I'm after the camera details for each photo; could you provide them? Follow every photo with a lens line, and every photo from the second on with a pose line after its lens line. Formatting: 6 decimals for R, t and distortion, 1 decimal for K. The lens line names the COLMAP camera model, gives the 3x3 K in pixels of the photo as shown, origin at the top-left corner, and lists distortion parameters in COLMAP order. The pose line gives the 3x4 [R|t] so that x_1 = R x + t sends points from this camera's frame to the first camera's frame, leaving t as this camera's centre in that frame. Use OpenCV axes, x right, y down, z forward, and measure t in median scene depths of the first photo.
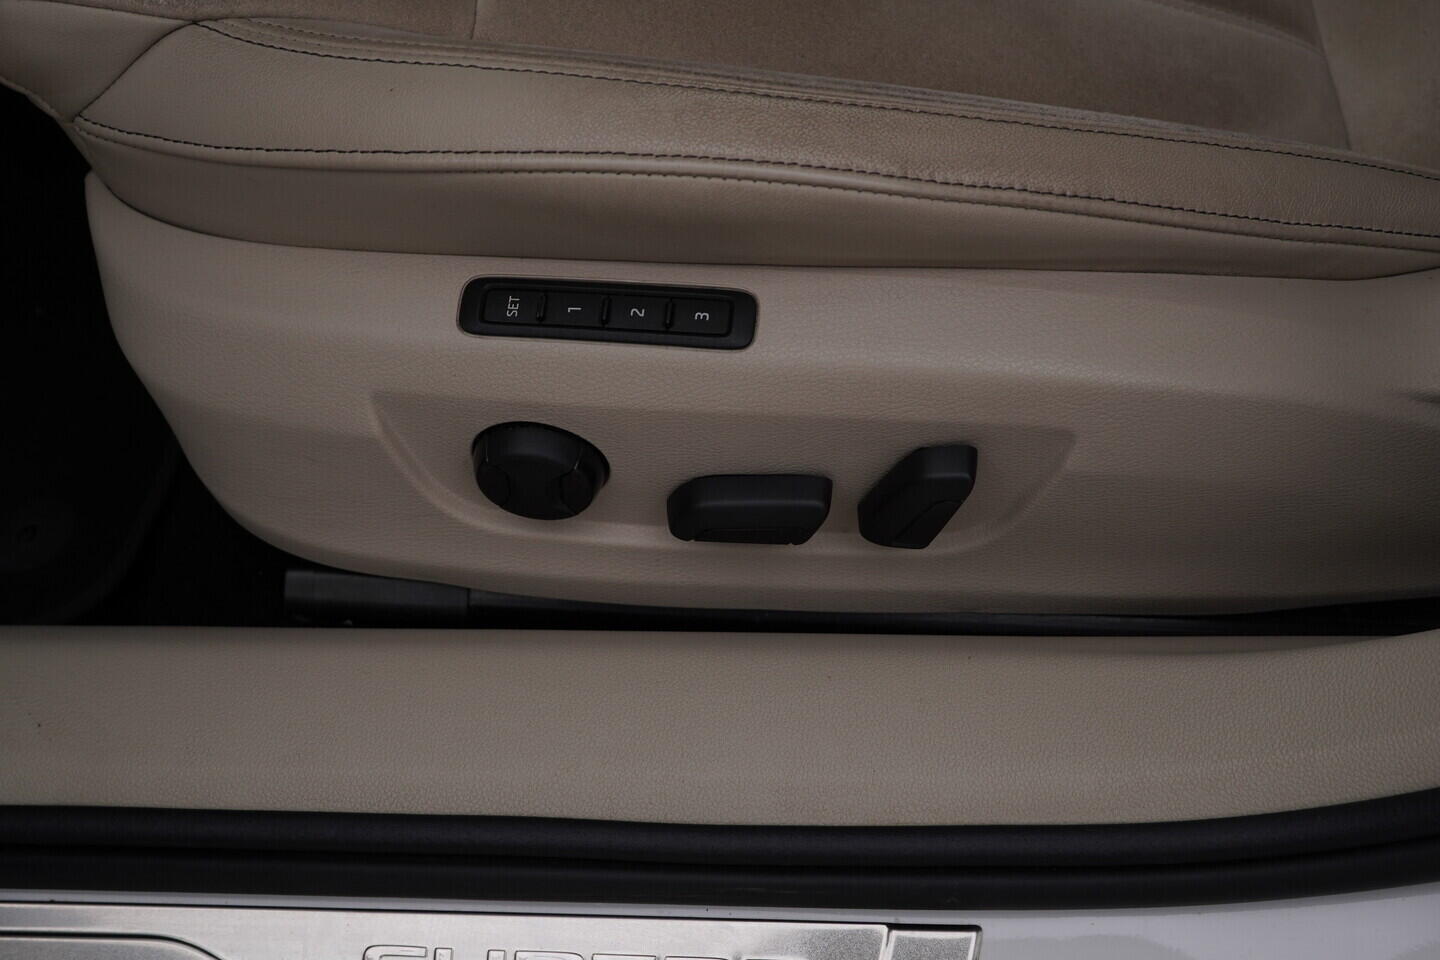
lens RADIAL K [[1463.0, 0, 724.3], [0, 1463.0, 476.2], [0, 0, 1]] dist [-0.001939, 0.015916]
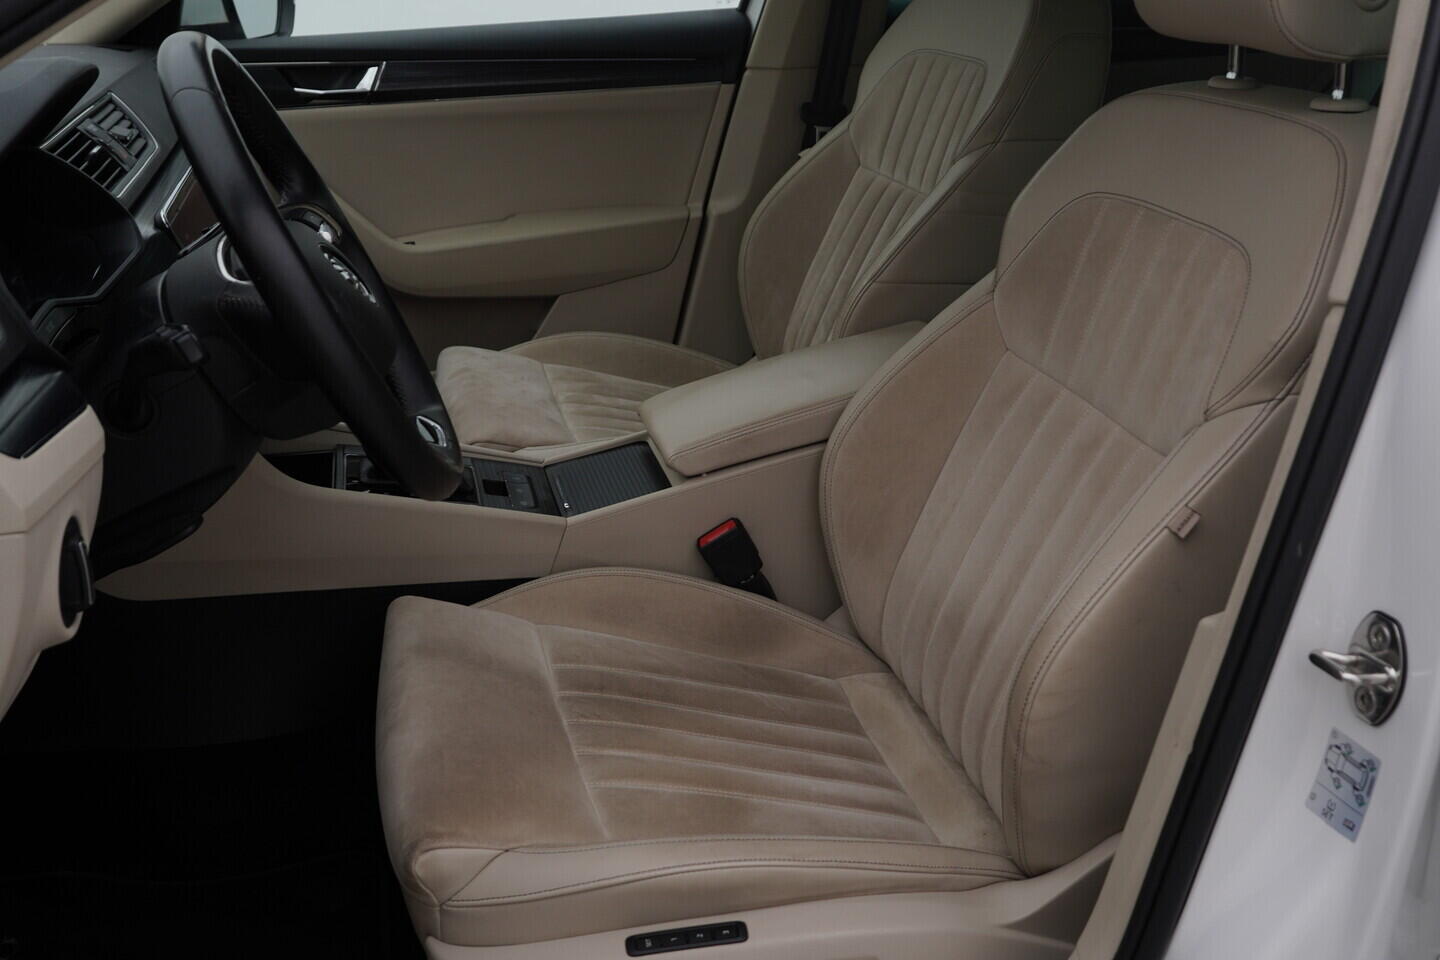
lens RADIAL K [[1463.0, 0, 724.3], [0, 1463.0, 476.2], [0, 0, 1]] dist [-0.001939, 0.015916]
pose [[0.961416, -0.071478, 0.265649, -0.624078], [0.220547, 0.777459, -0.588997, 0.754329], [-0.164431, 0.624859, 0.763226, -1.388545]]
